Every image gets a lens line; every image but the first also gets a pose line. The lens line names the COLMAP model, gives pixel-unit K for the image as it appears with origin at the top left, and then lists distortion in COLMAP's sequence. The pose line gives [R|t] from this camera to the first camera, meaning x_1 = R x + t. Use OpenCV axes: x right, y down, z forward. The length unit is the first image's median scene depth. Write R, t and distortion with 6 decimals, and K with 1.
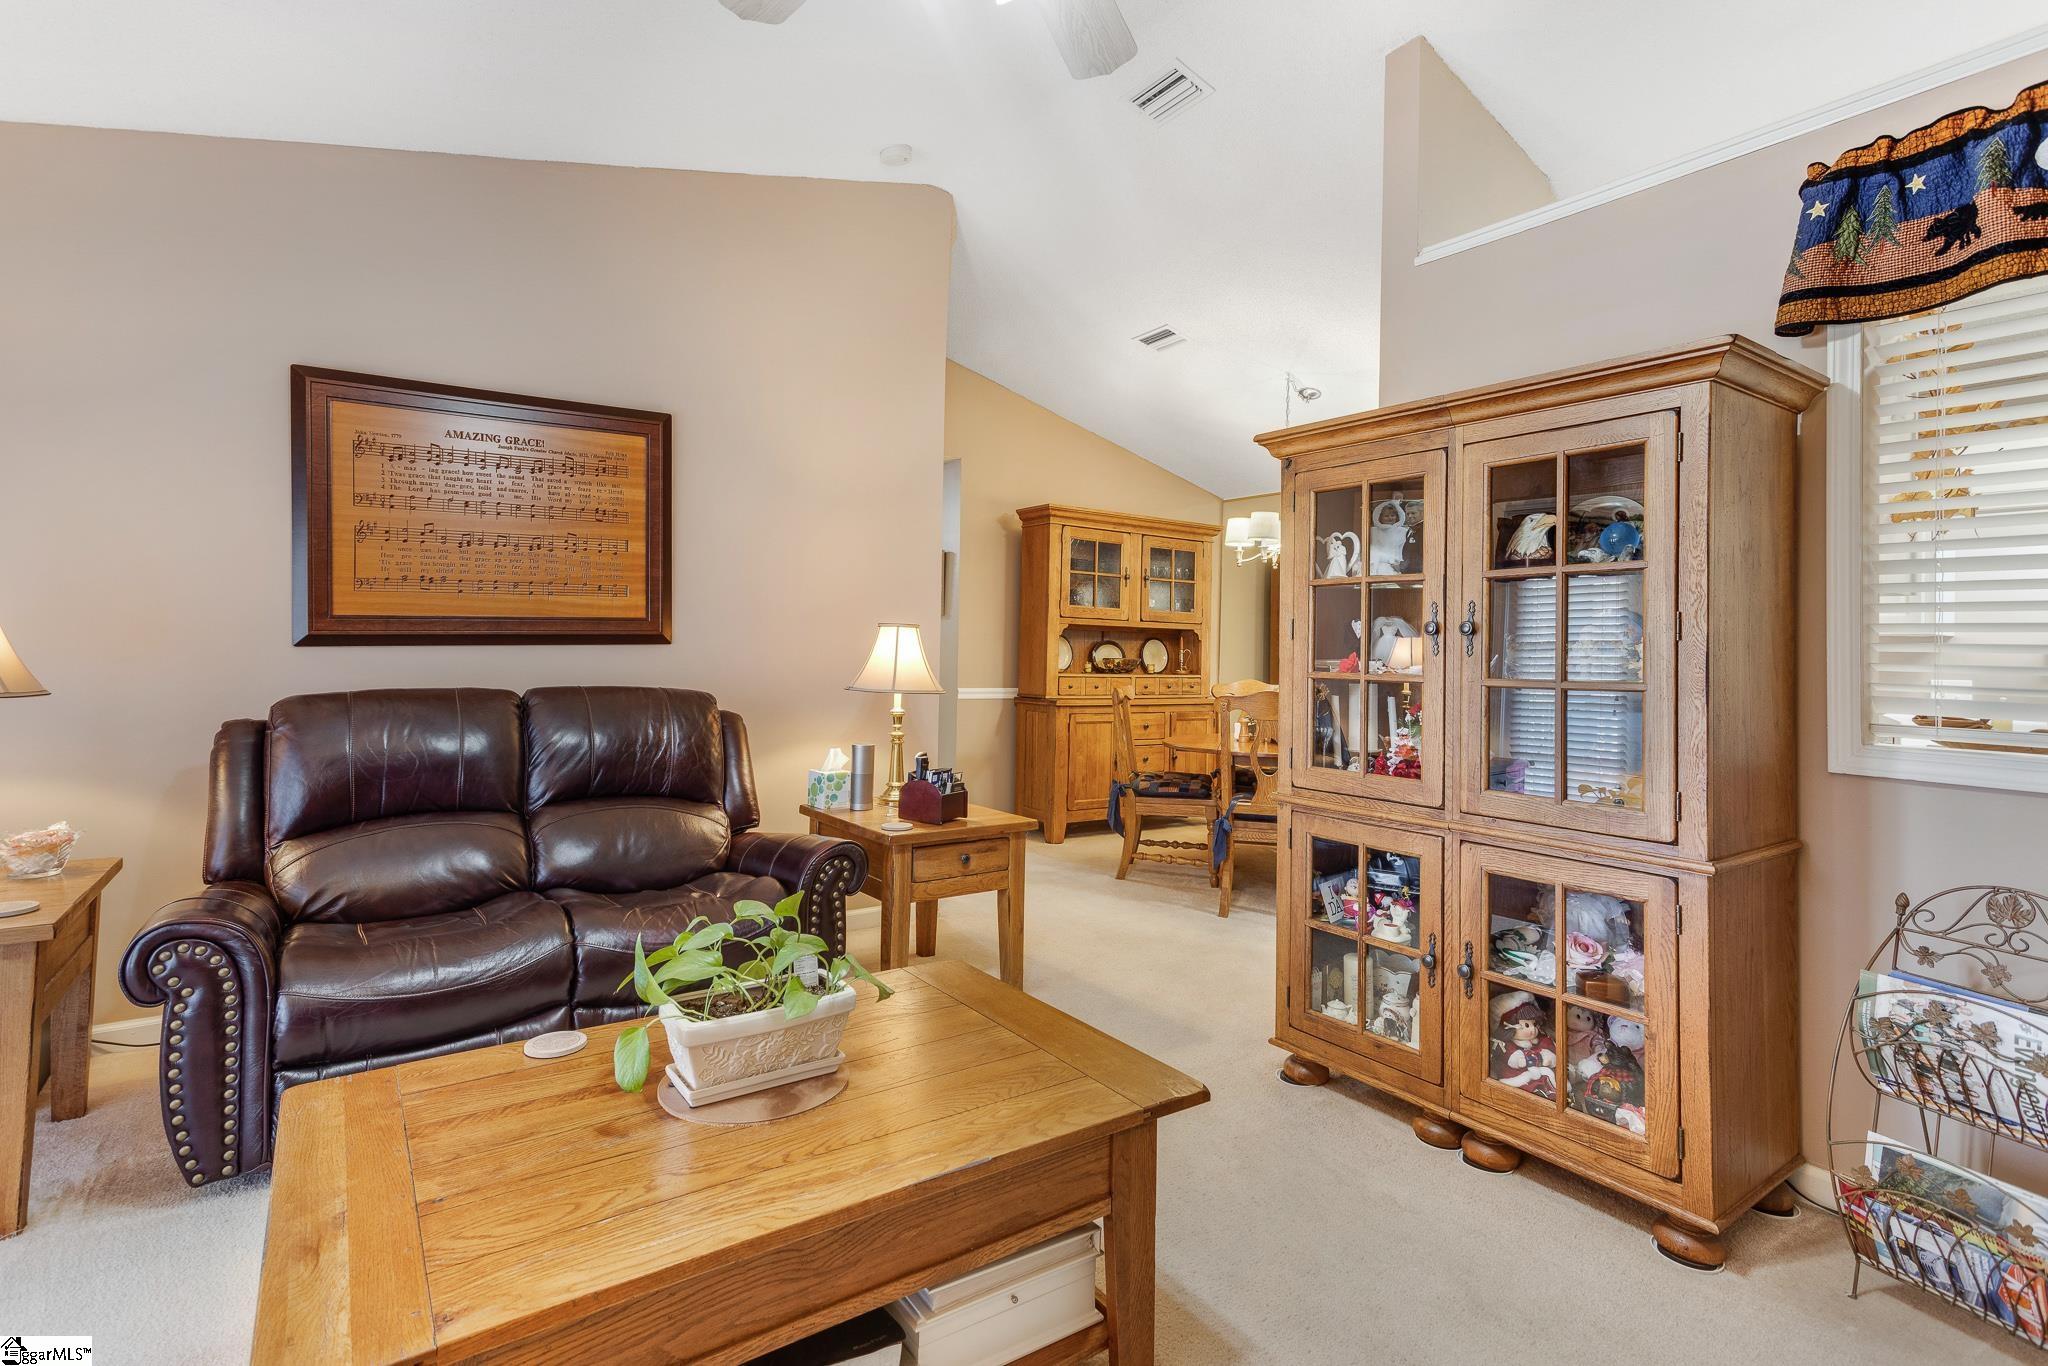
lens RADIAL K [[973.5, 0, 1028.3], [0, 973.5, 644.2], [0, 0, 1]] dist [0.000519, -0.000023]
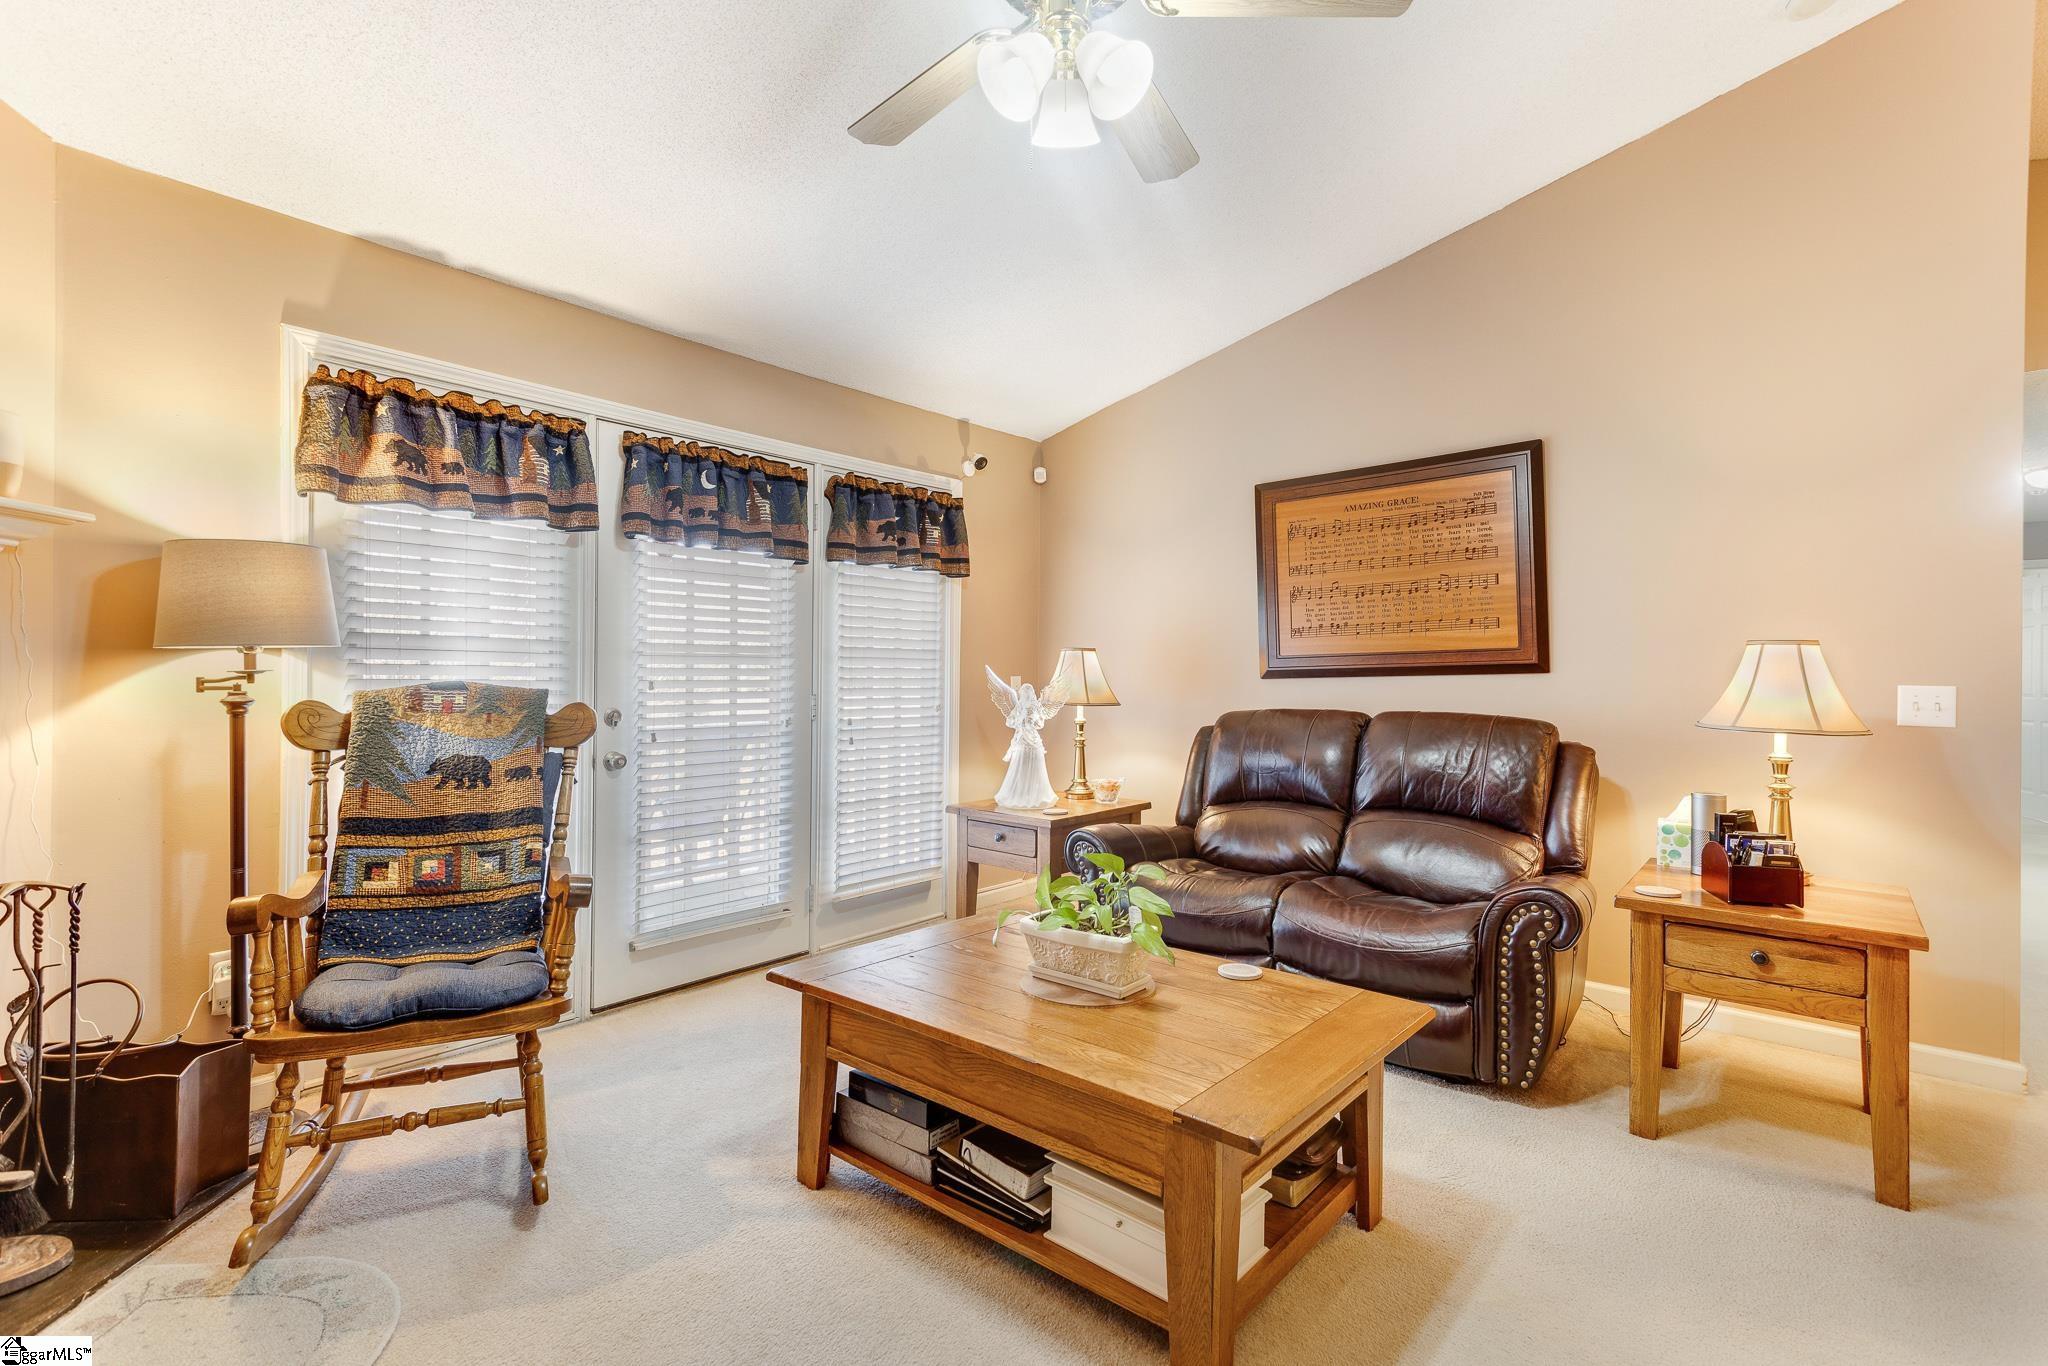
lens RADIAL K [[973.5, 0, 1027.8], [0, 973.5, 682.7], [0, 0, 1]] dist [0.000519, -0.000023]
pose [[0.241739, -0.007427, -0.970313, 0.436132], [0.009455, 0.999941, -0.005298, 0.009579], [0.970295, -0.007894, 0.241795, 0.240999]]
